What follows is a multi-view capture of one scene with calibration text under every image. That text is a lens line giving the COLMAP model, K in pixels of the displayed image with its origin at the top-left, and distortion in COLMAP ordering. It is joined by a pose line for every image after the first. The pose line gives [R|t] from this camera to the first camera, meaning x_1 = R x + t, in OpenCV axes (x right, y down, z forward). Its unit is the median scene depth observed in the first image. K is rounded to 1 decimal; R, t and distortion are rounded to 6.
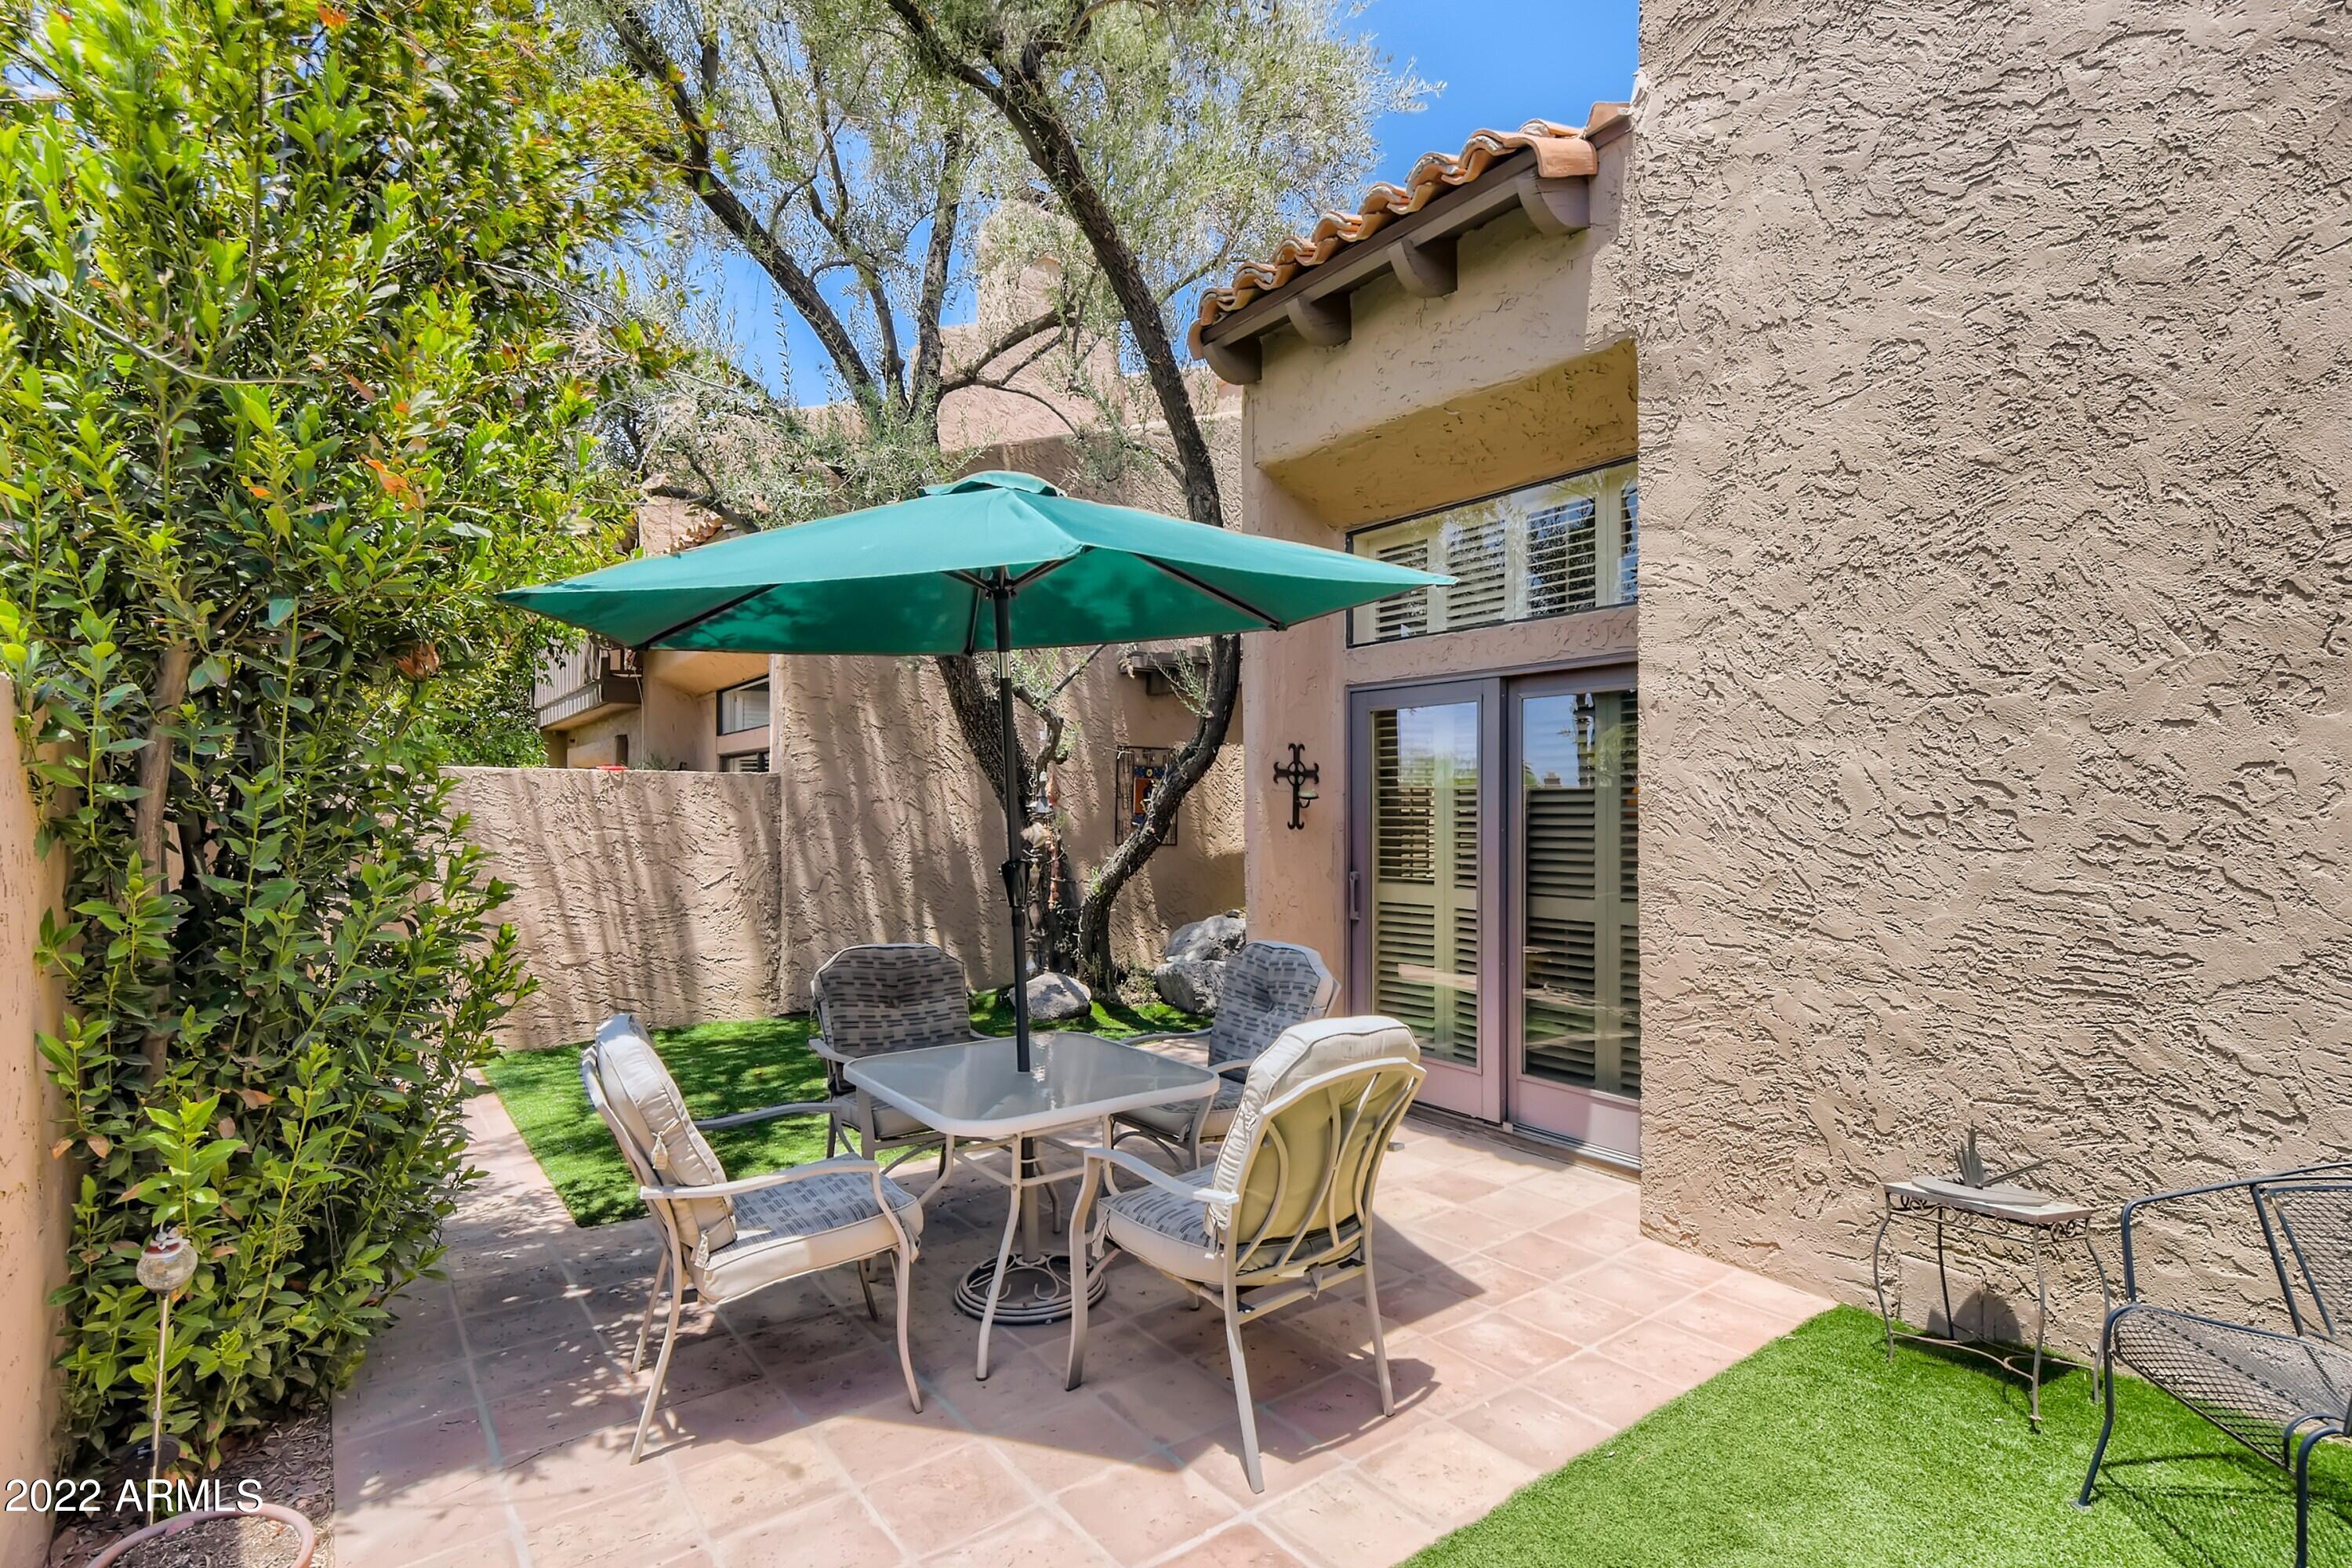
lens RADIAL K [[1082.9, 0, 1182.7], [0, 1082.9, 794.6], [0, 0, 1]] dist [0.002969, 0.000313]
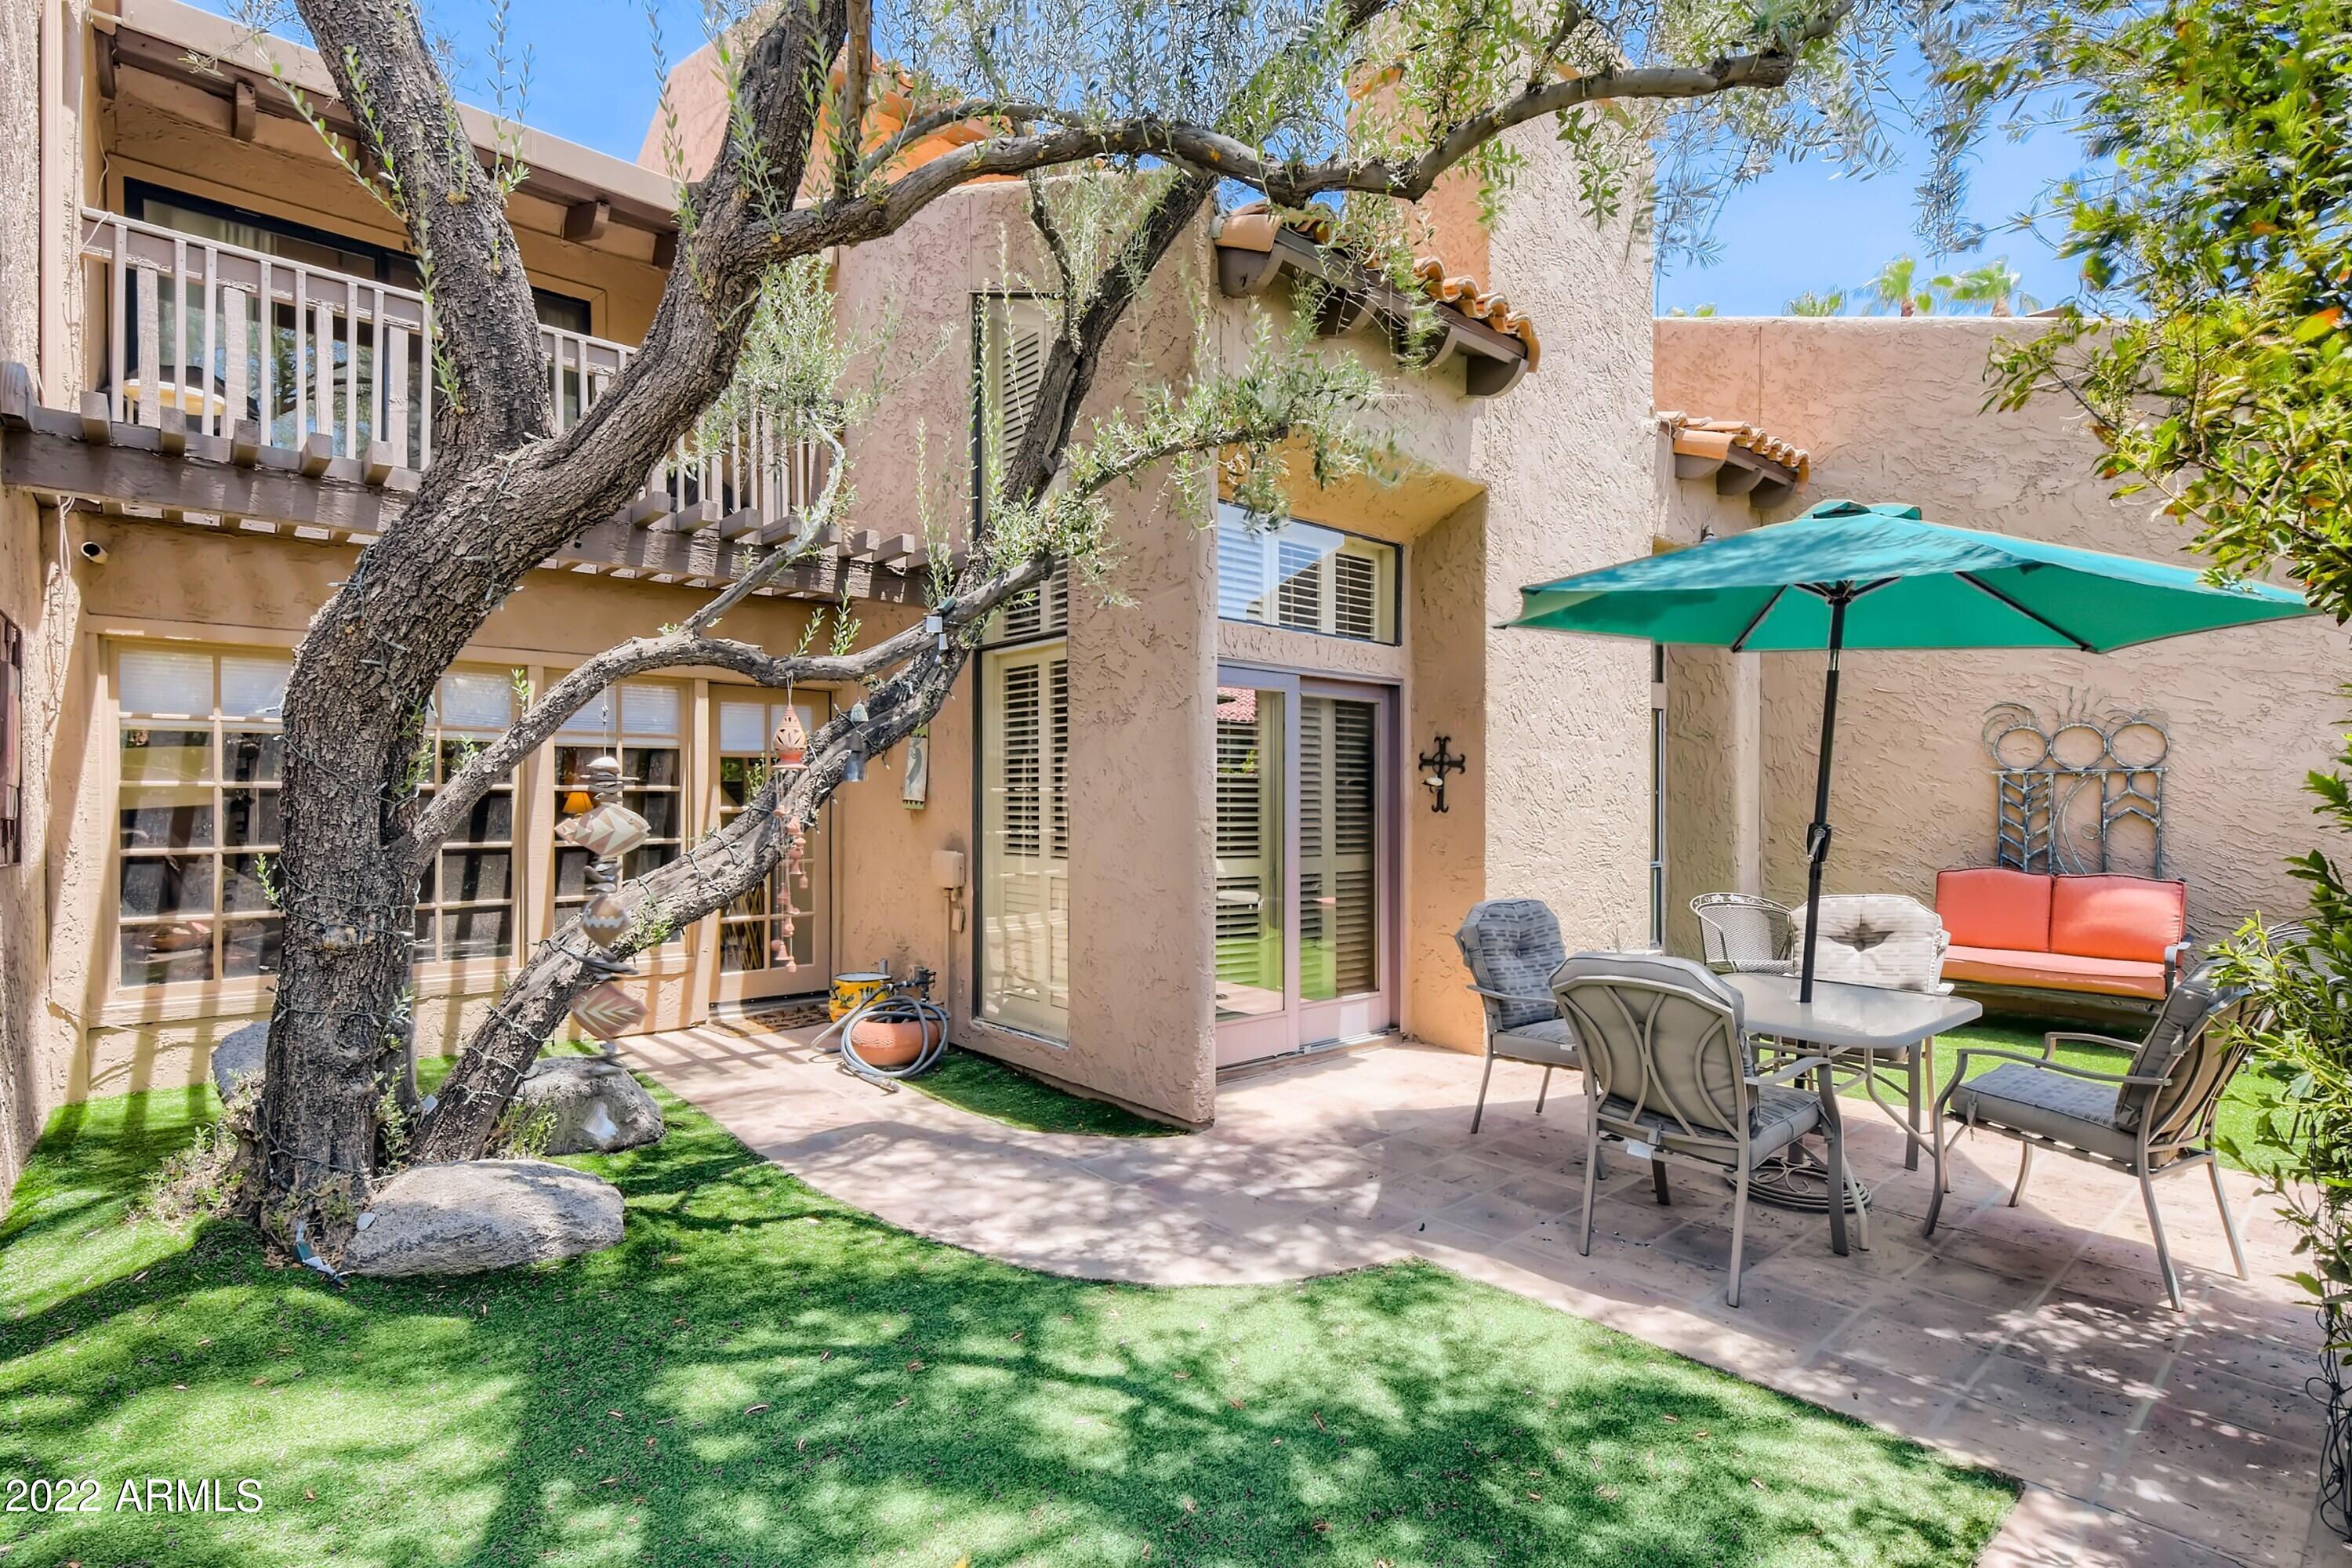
lens RADIAL K [[1082.9, 0, 1182.7], [0, 1082.9, 794.6], [0, 0, 1]] dist [0.002969, 0.000313]
pose [[-0.017849, -0.020936, 0.999621, -1.223254], [-0.007878, 0.999753, 0.020798, -0.009635], [-0.999810, -0.007504, -0.018010, 1.565816]]
